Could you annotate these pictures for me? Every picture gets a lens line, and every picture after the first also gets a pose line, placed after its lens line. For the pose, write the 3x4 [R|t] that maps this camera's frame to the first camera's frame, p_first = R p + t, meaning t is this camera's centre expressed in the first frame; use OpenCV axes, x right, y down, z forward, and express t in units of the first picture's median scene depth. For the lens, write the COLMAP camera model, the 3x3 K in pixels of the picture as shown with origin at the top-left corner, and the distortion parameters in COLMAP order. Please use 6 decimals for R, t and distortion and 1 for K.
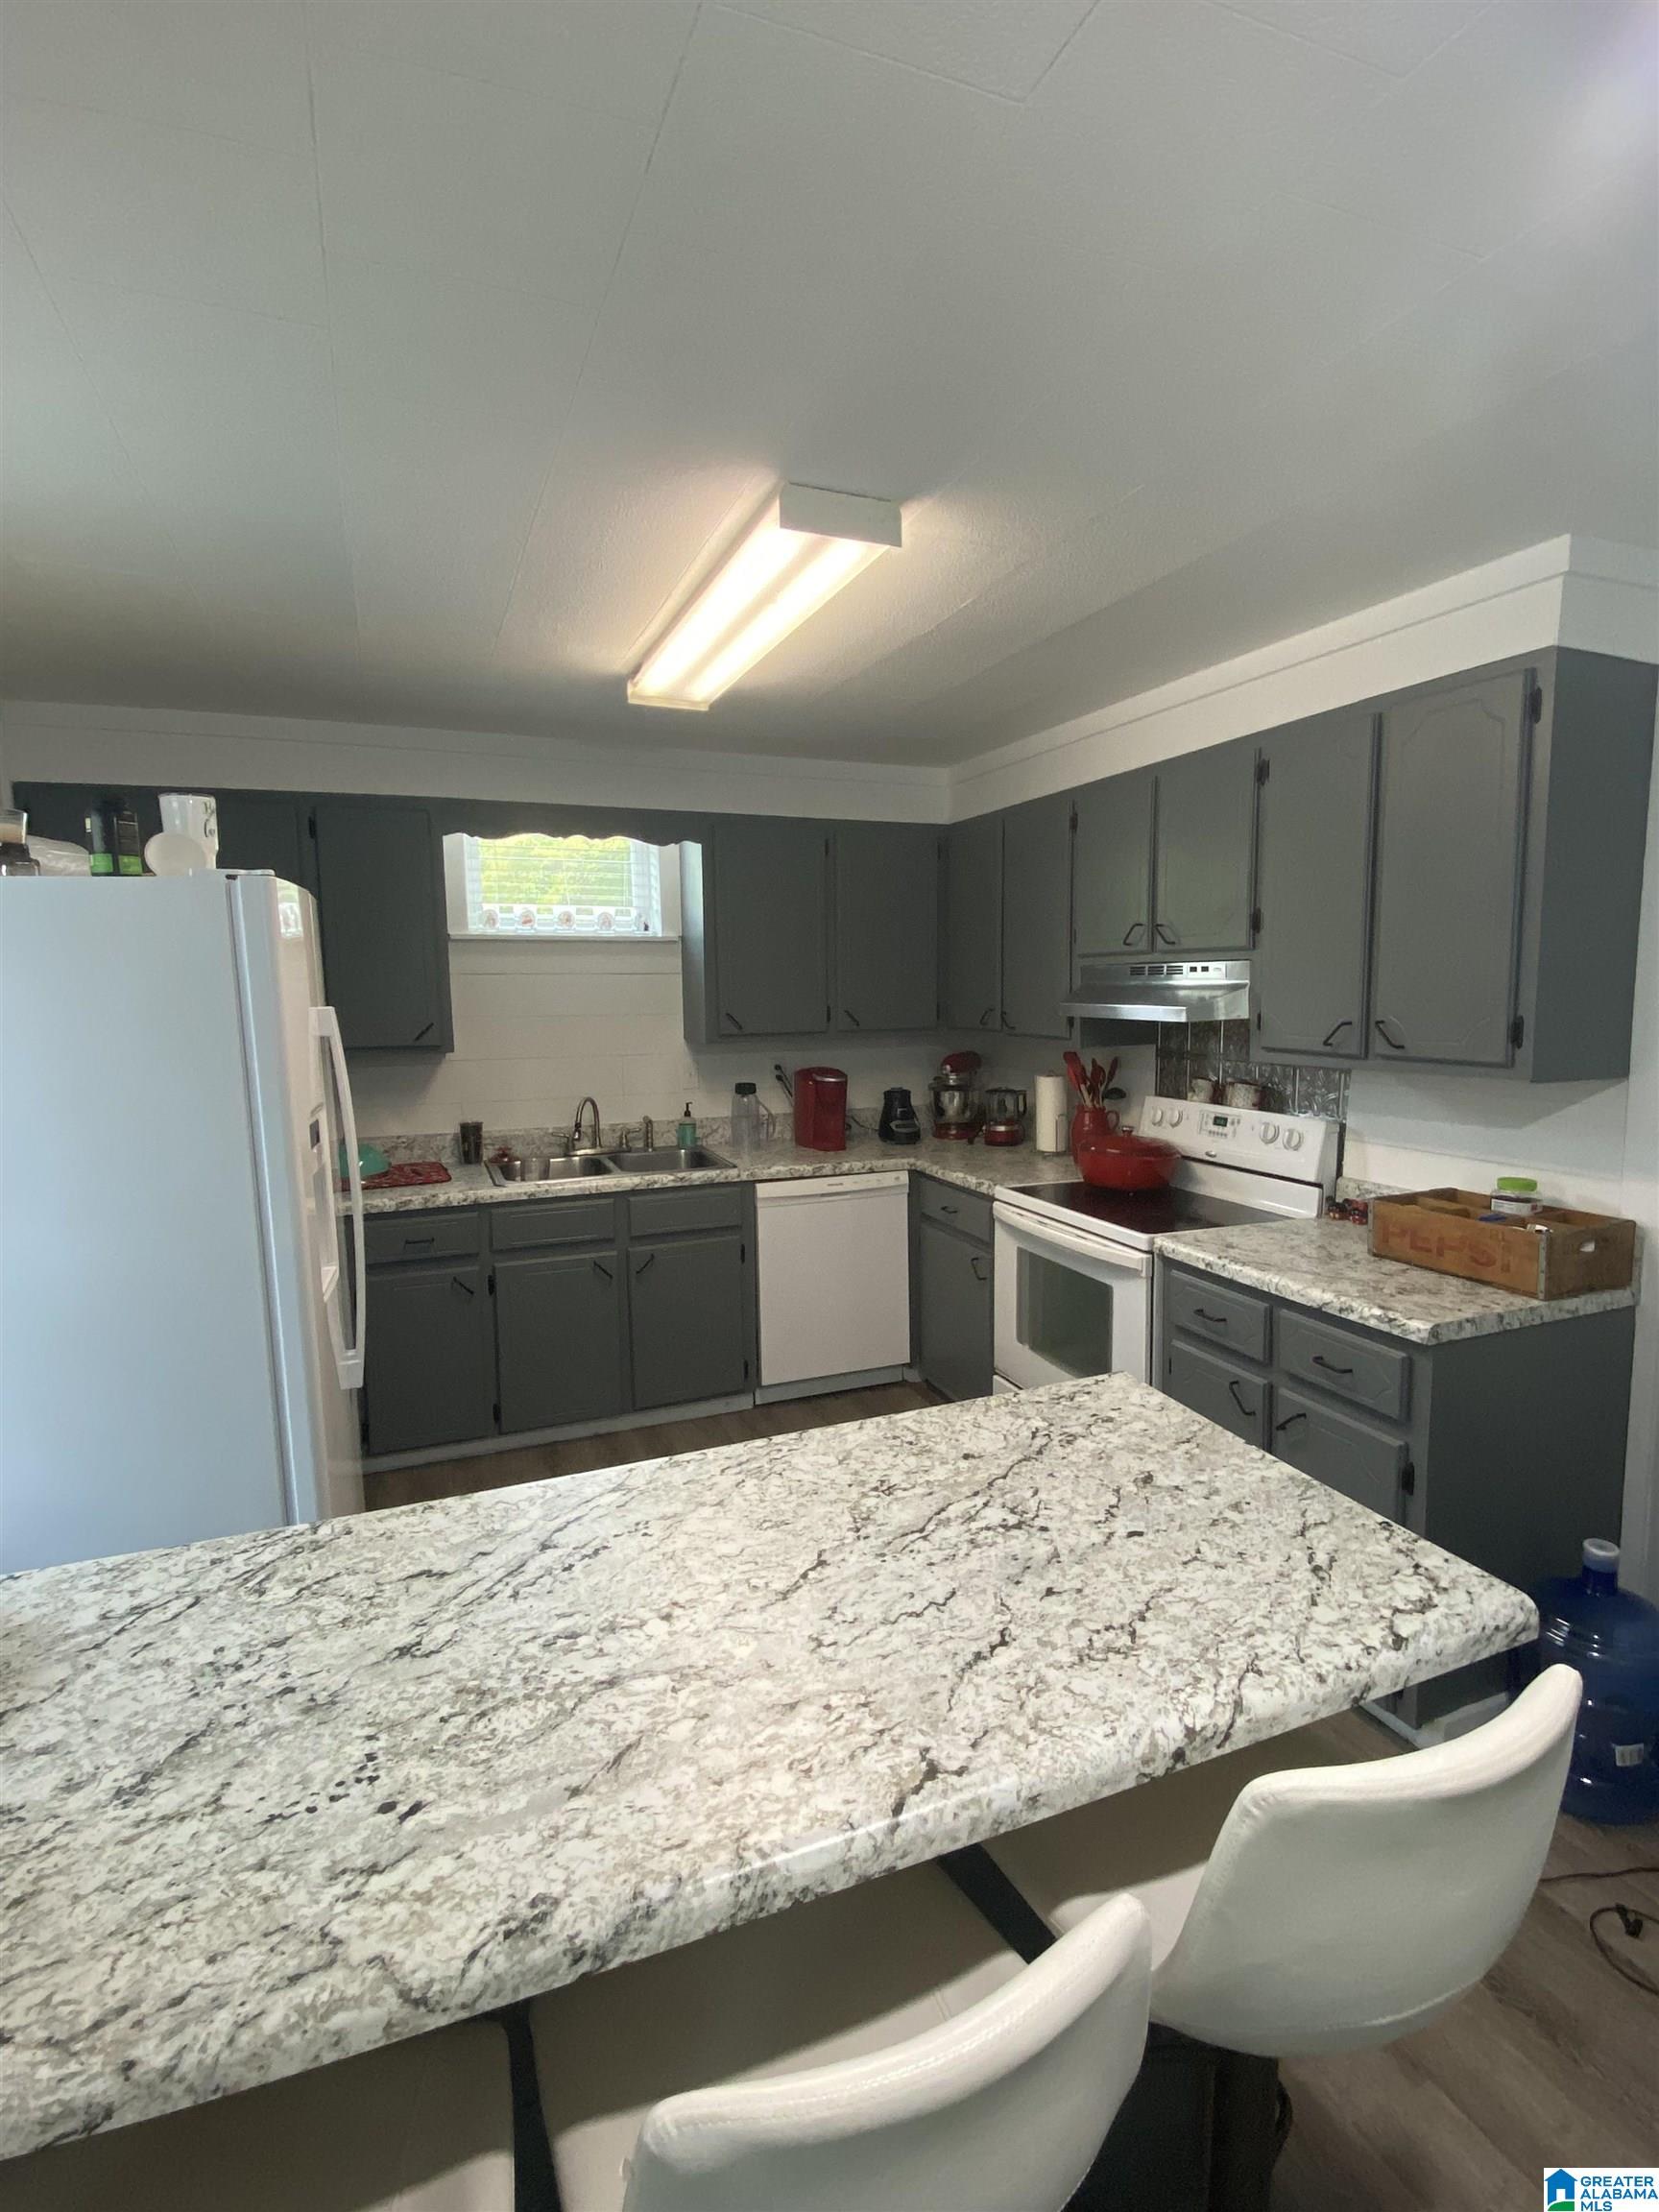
lens RADIAL K [[1062.4, 0, 829.5], [0, 1062.4, 1106.0], [0, 0, 1]] dist [-0.001513, -0.000657]
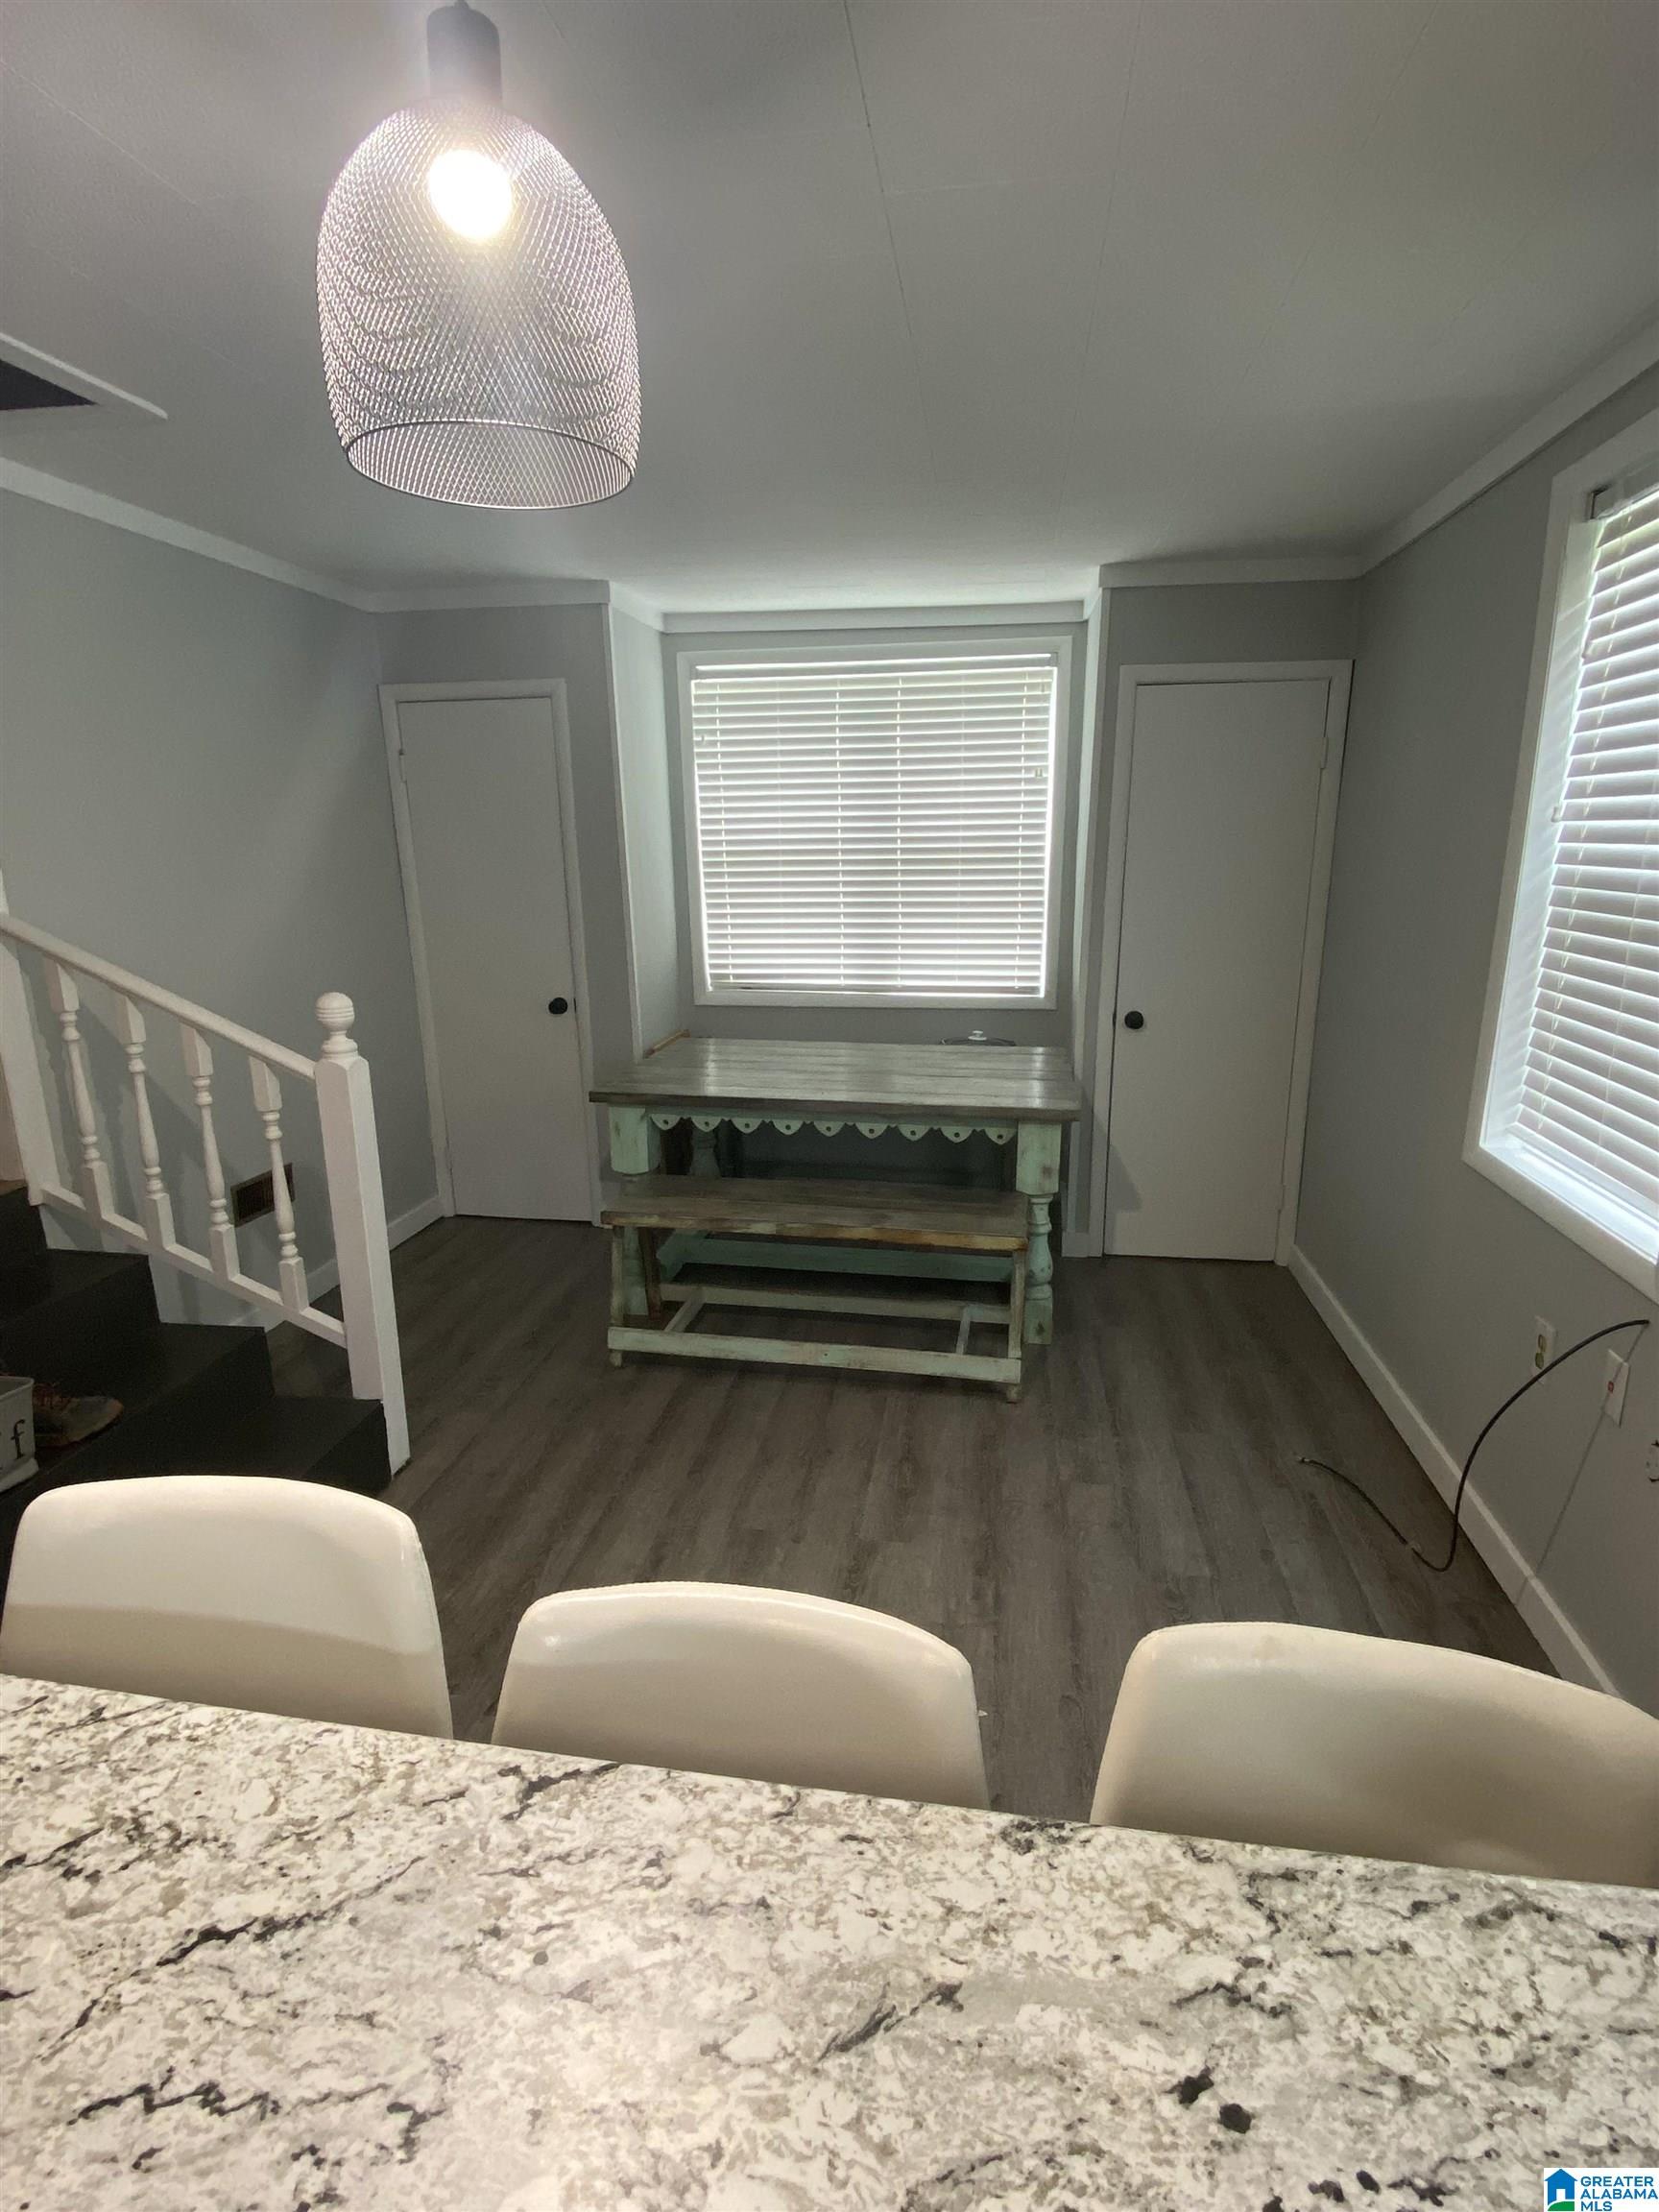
lens RADIAL K [[1062.4, 0, 829.5], [0, 1062.4, 1106.0], [0, 0, 1]] dist [-0.001513, -0.000657]
pose [[-0.848800, -0.113202, 0.516454, -0.381041], [0.084167, 0.935423, 0.343365, -0.092462], [-0.521972, 0.334917, -0.784459, 1.145595]]
